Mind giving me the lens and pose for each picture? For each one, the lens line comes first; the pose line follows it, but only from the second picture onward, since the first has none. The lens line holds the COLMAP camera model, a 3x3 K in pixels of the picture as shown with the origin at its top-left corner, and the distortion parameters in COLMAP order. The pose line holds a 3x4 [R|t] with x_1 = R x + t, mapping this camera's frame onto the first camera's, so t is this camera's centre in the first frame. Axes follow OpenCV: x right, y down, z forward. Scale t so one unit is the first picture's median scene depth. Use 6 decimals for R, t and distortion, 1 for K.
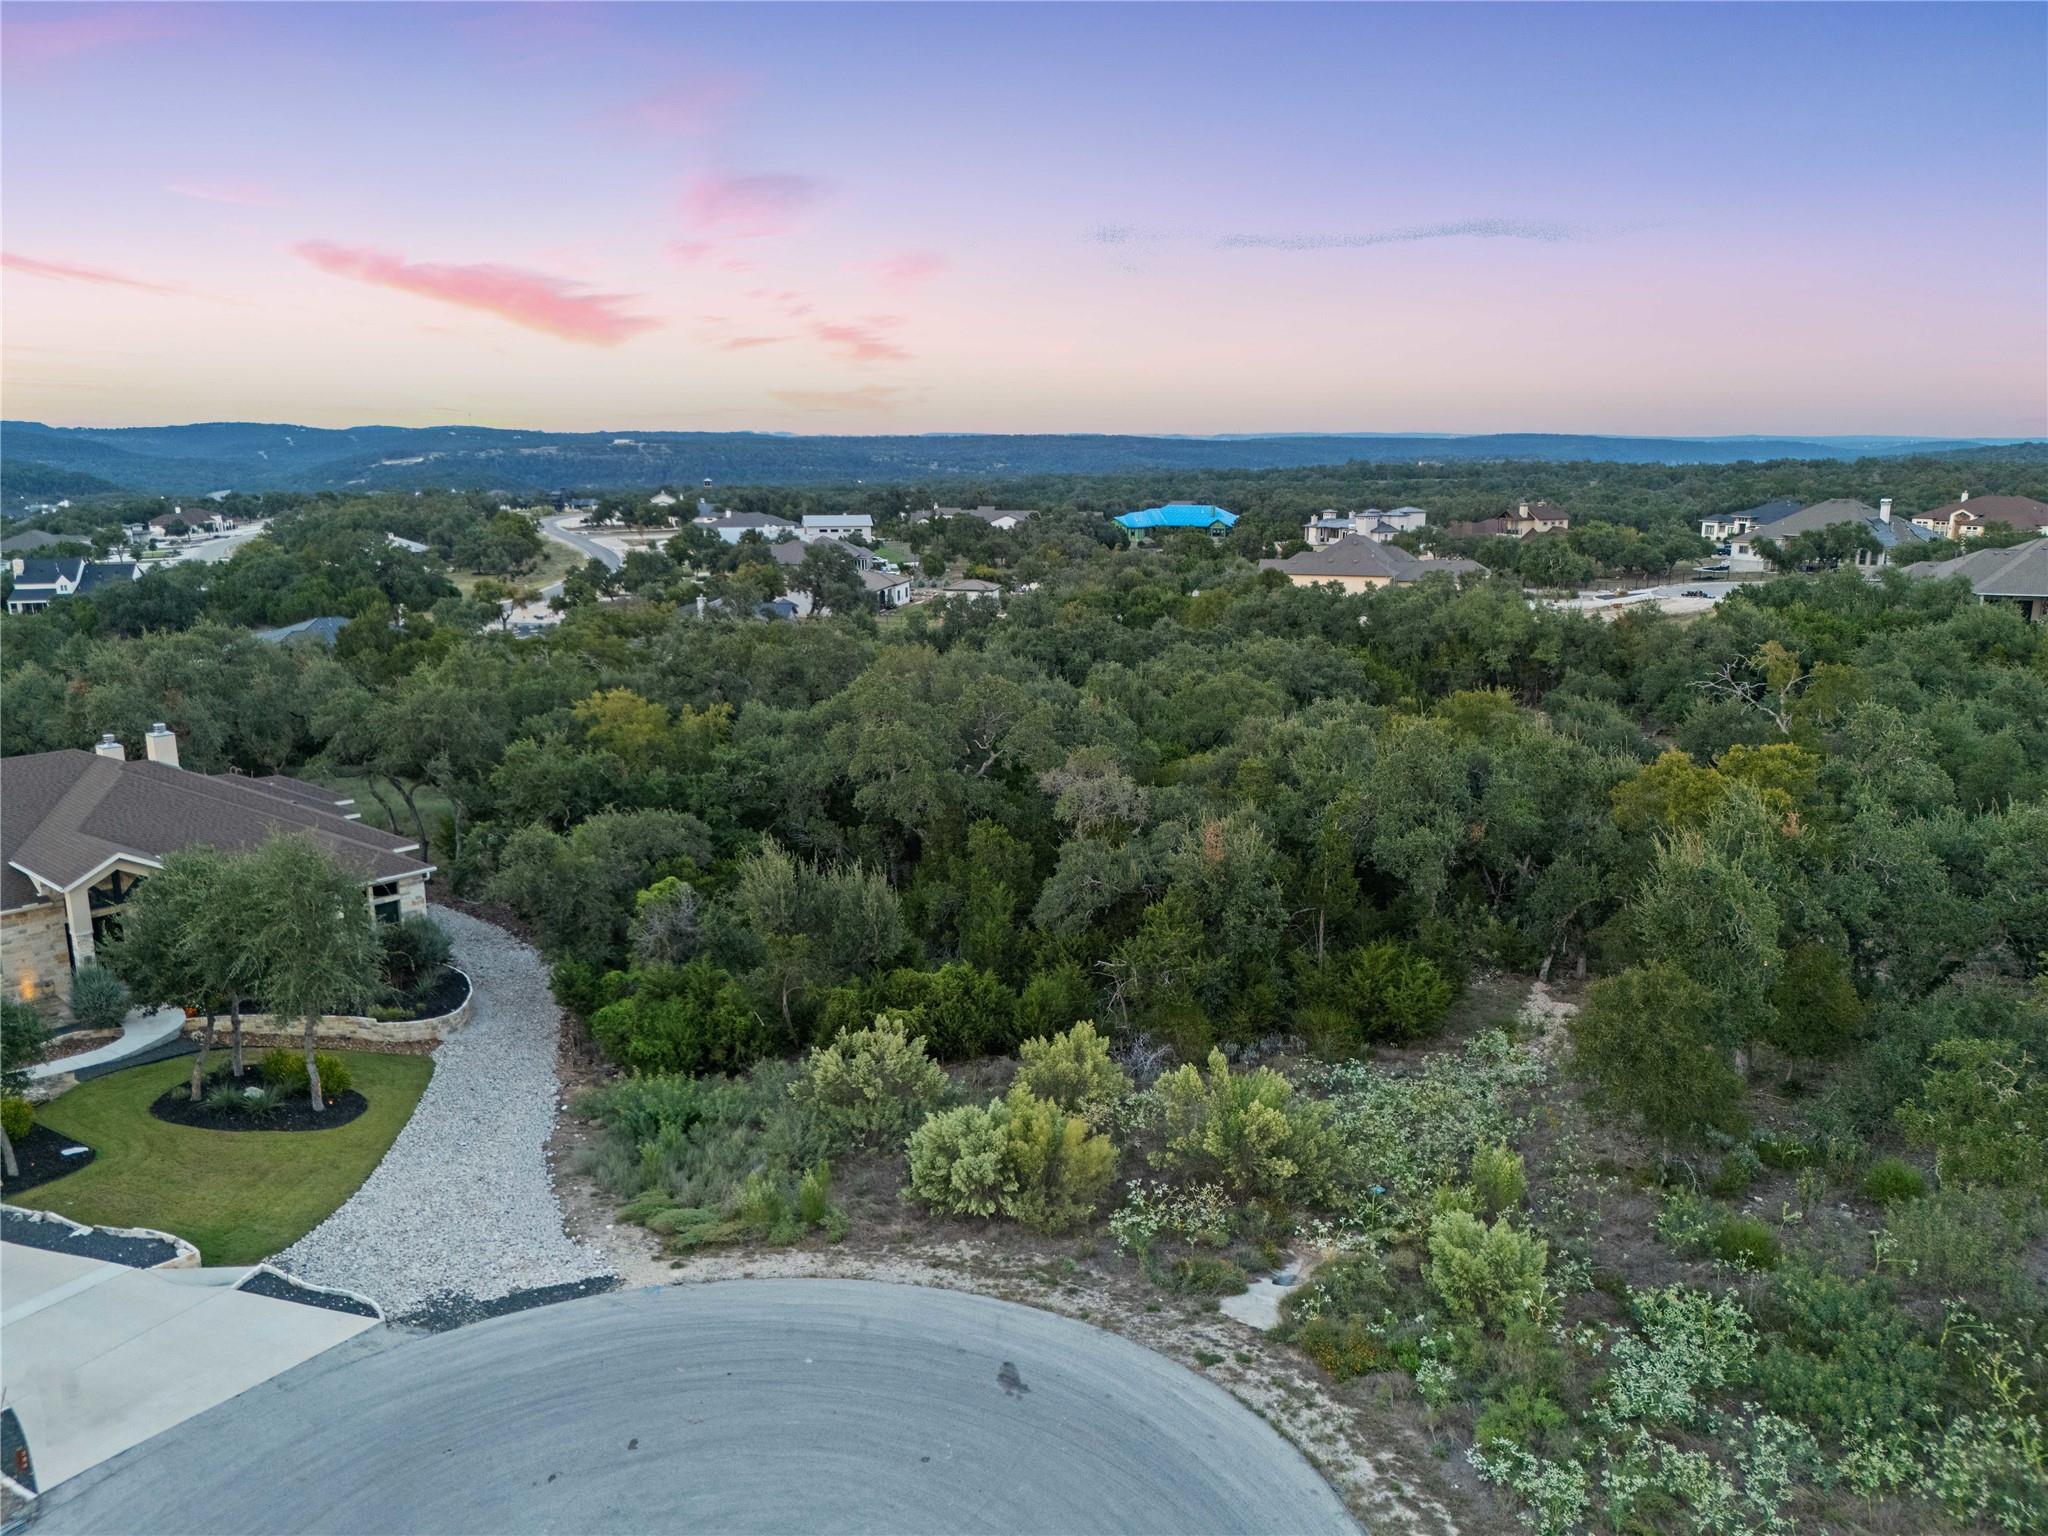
lens RADIAL K [[1471.2, 0, 1030.6], [0, 1471.2, 838.7], [0, 0, 1]] dist [0.072934, -0.071651]
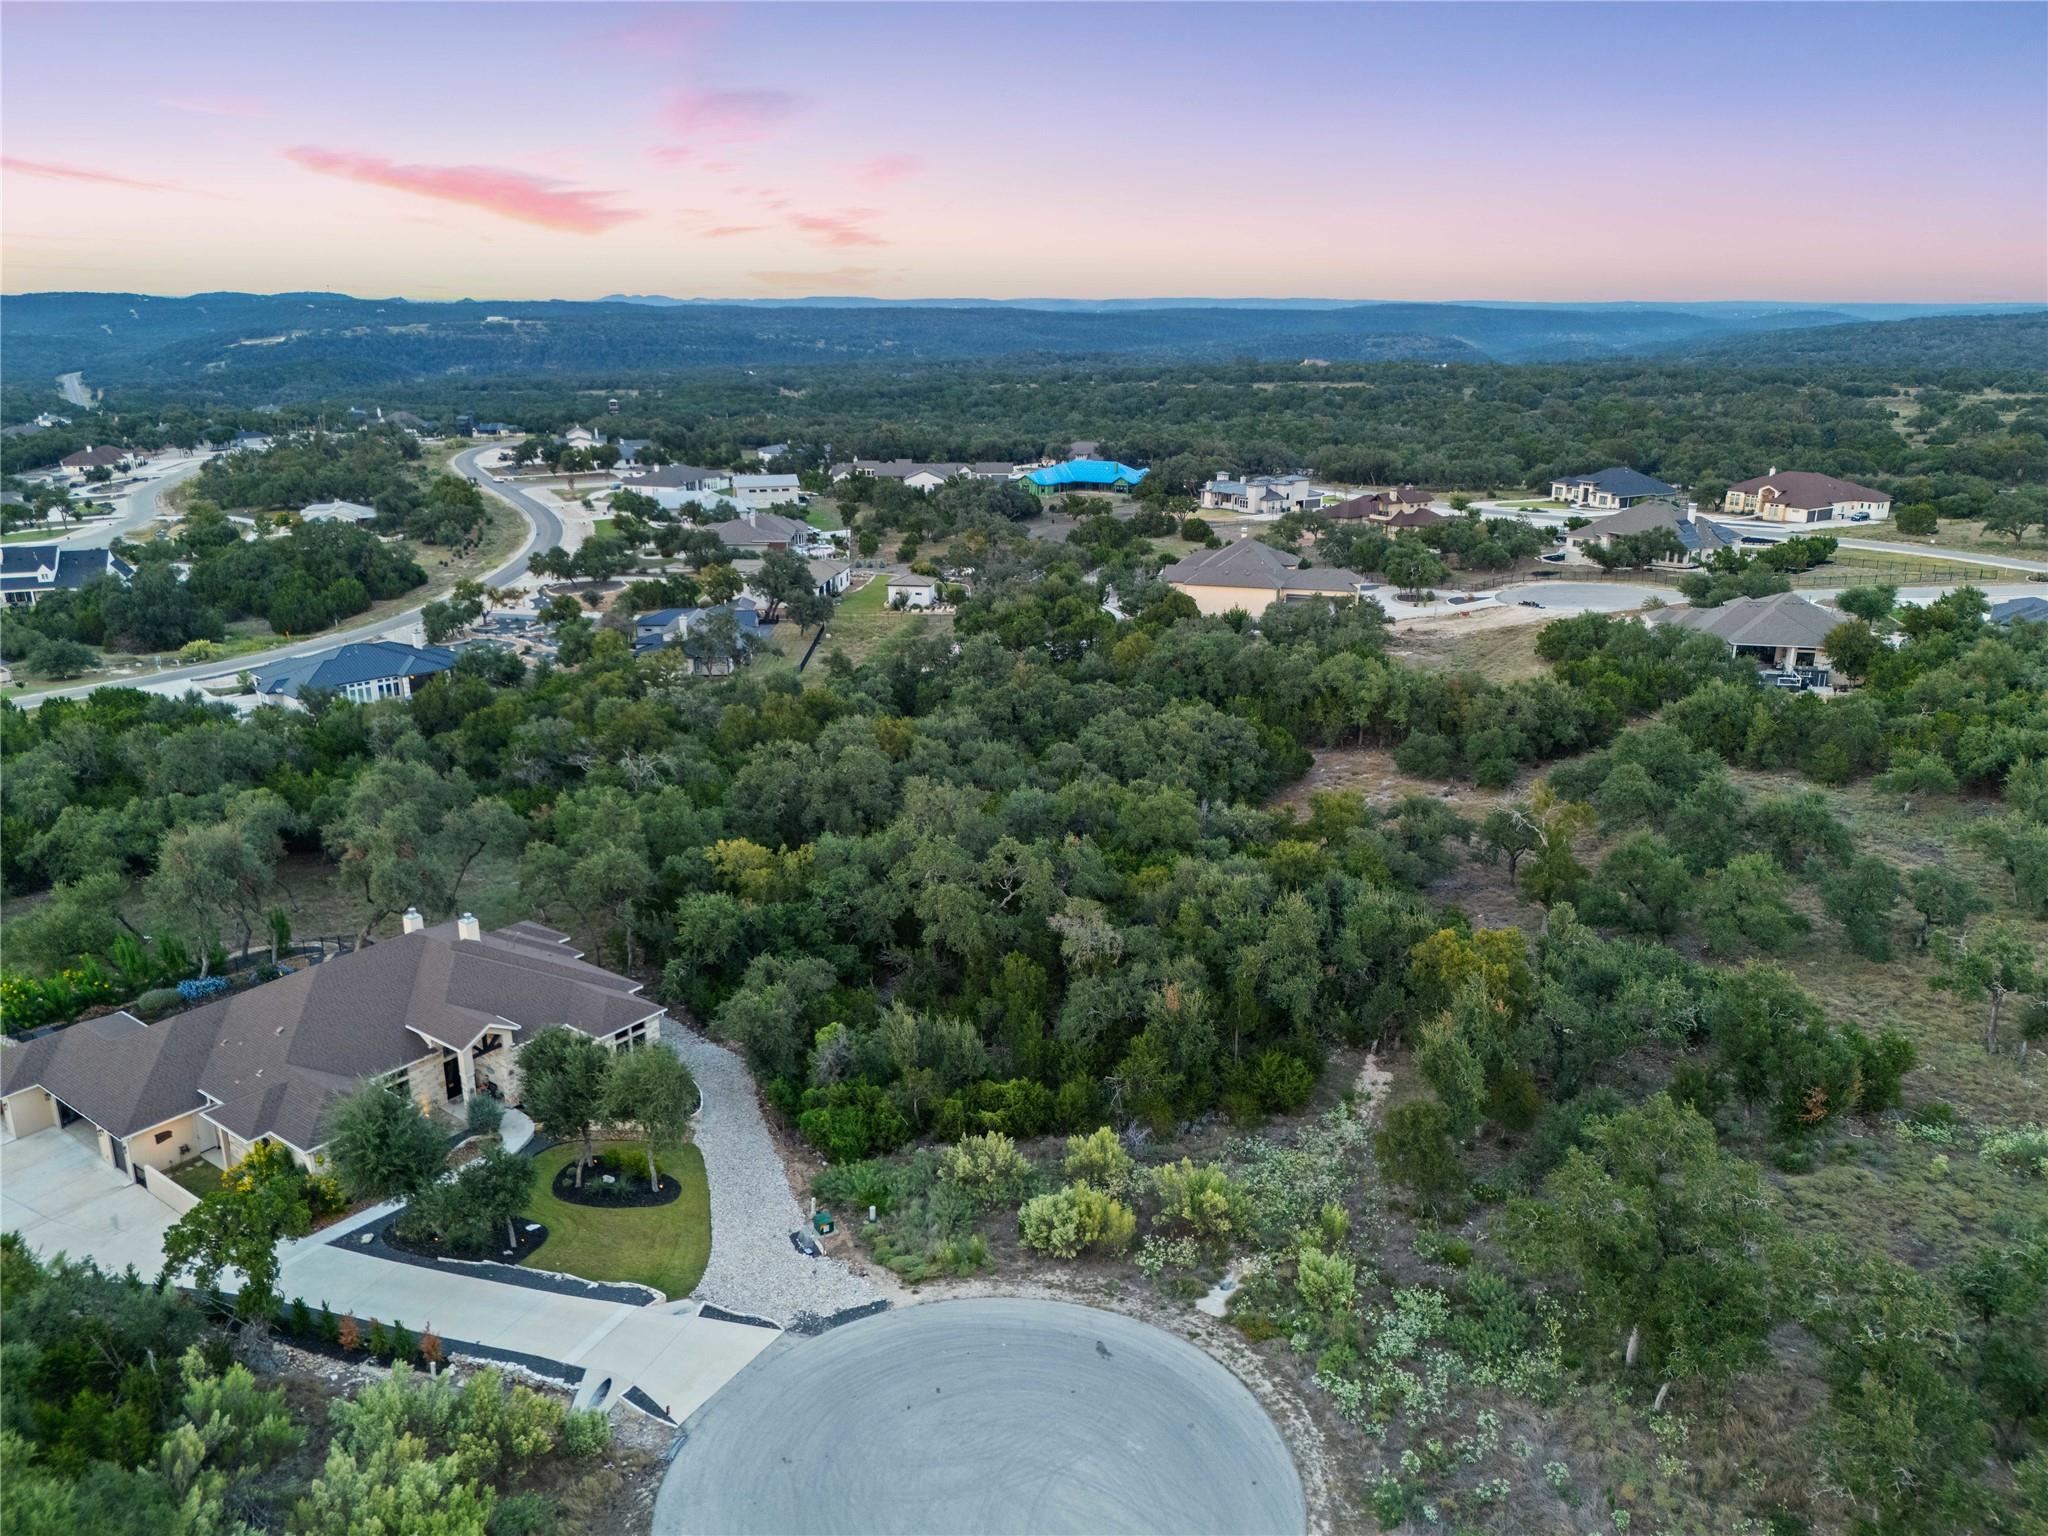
lens RADIAL K [[1471.2, 0, 1030.6], [0, 1471.2, 838.7], [0, 0, 1]] dist [0.072934, -0.071651]
pose [[0.997165, -0.022922, 0.071670, -0.071594], [0.016515, 0.995917, 0.088754, -0.157620], [-0.073412, -0.087319, 0.993472, -0.294340]]
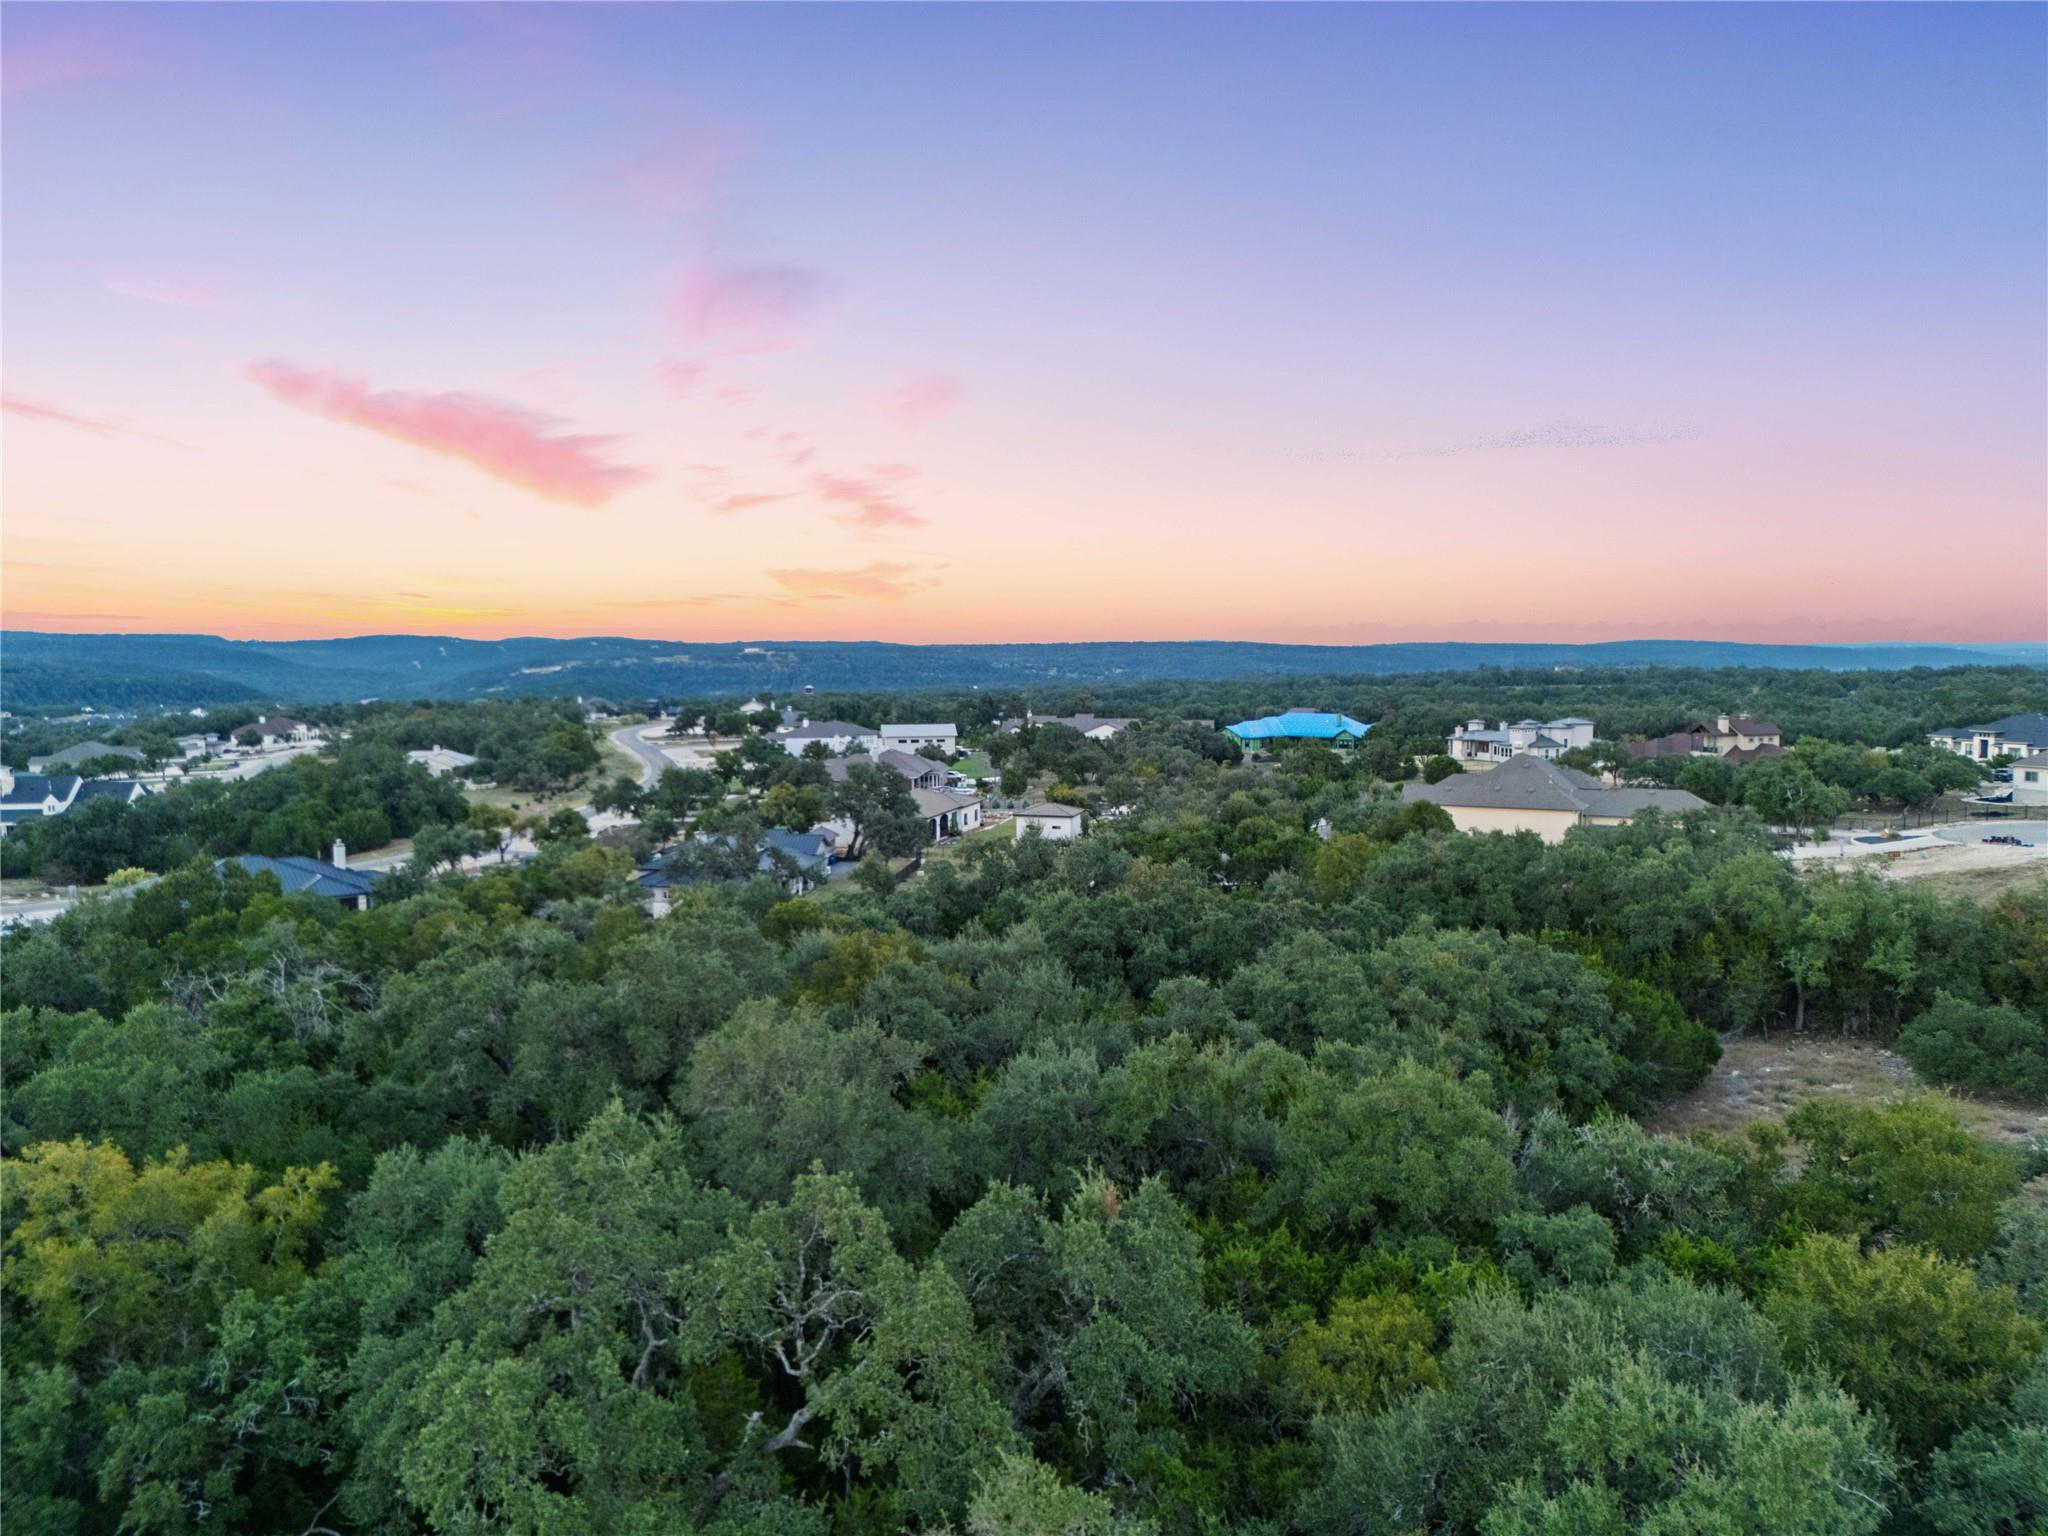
lens RADIAL K [[1475.0, 0, 1024.0], [0, 1475.0, 768.0], [0, 0, 1]] dist [0.065821, -0.079845]
pose [[0.996215, 0.004413, -0.086813, 0.040309], [-0.020015, 0.983520, -0.179686, -0.097853], [0.084590, 0.180743, 0.979886, 0.386013]]
